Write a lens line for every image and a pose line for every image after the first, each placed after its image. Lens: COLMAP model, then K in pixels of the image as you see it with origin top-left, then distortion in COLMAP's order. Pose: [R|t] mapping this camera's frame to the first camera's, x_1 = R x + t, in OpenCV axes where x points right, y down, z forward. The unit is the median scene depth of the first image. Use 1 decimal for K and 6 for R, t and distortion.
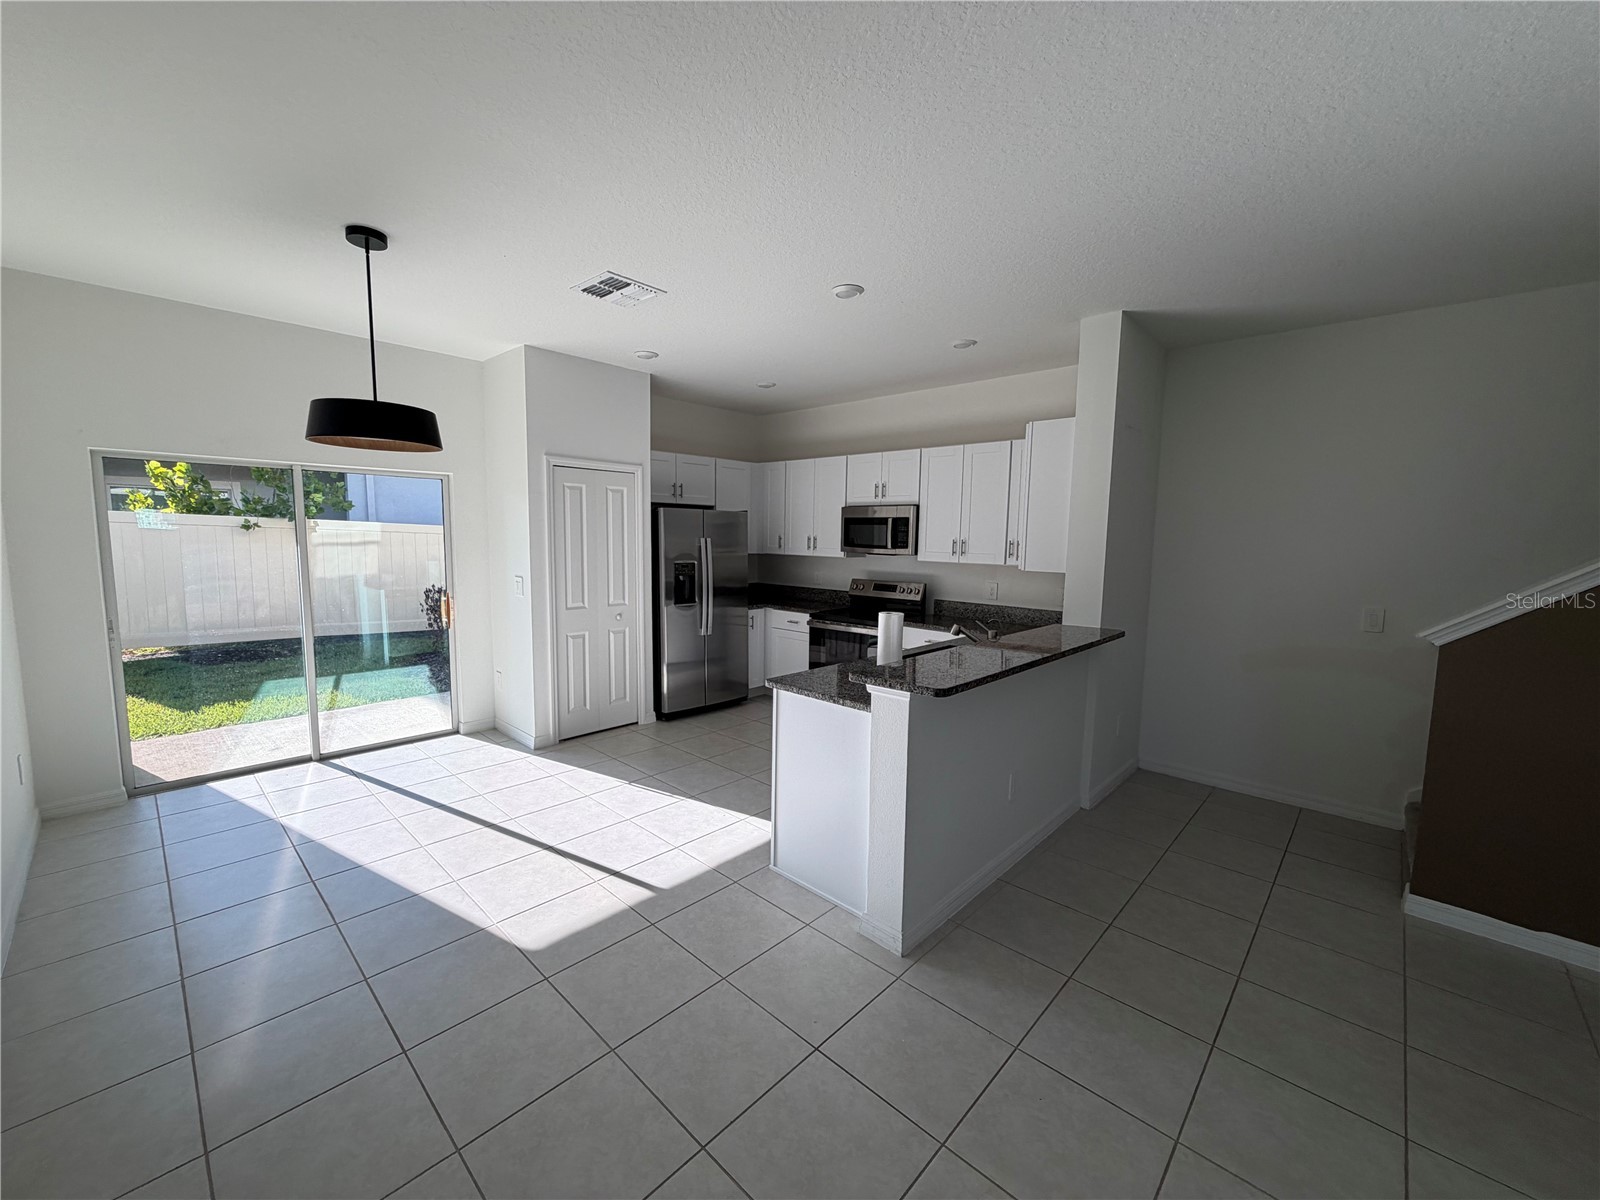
lens RADIAL K [[636.2, 0, 800.0], [0, 636.2, 600.0], [0, 0, 1]] dist [0.001794, 0.000017]
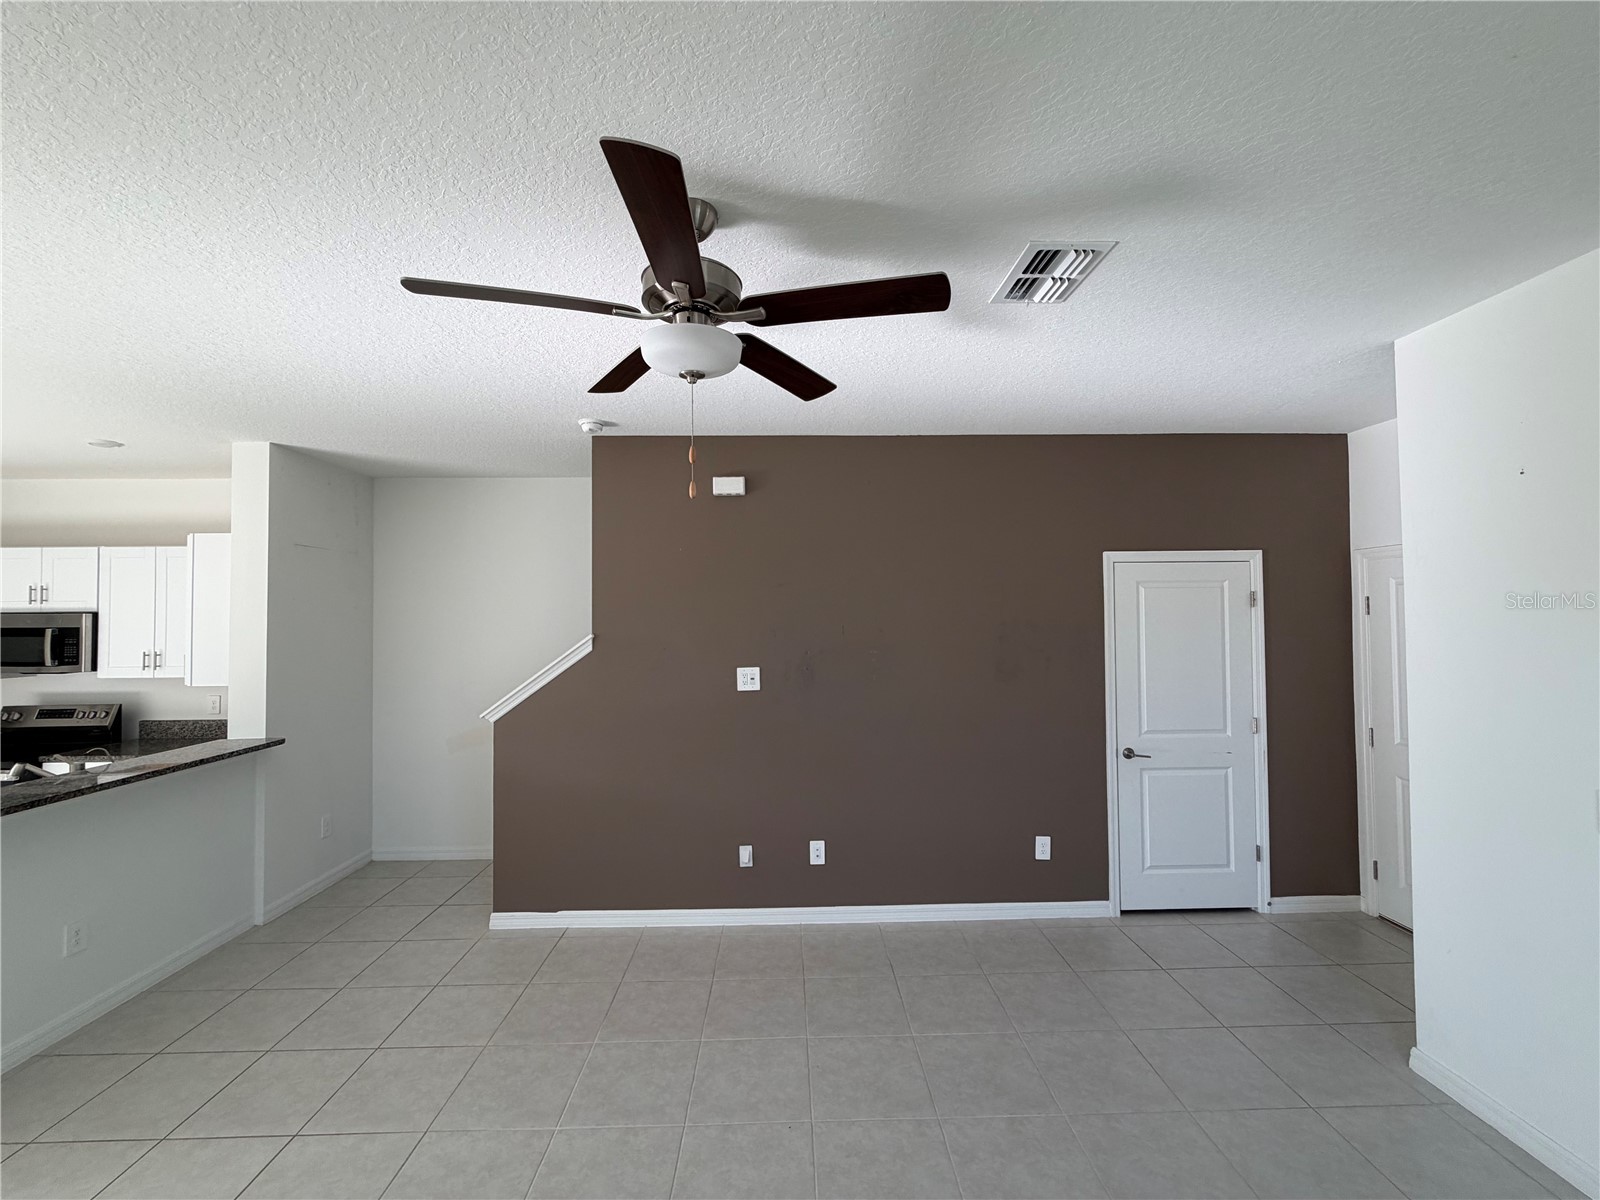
lens RADIAL K [[636.2, 0, 800.0], [0, 636.2, 600.0], [0, 0, 1]] dist [0.001794, 0.000017]
pose [[0.720170, -0.009528, 0.693732, 0.284060], [0.096024, 0.991651, -0.086065, -0.003269], [-0.687121, 0.128596, 0.715072, -0.259167]]
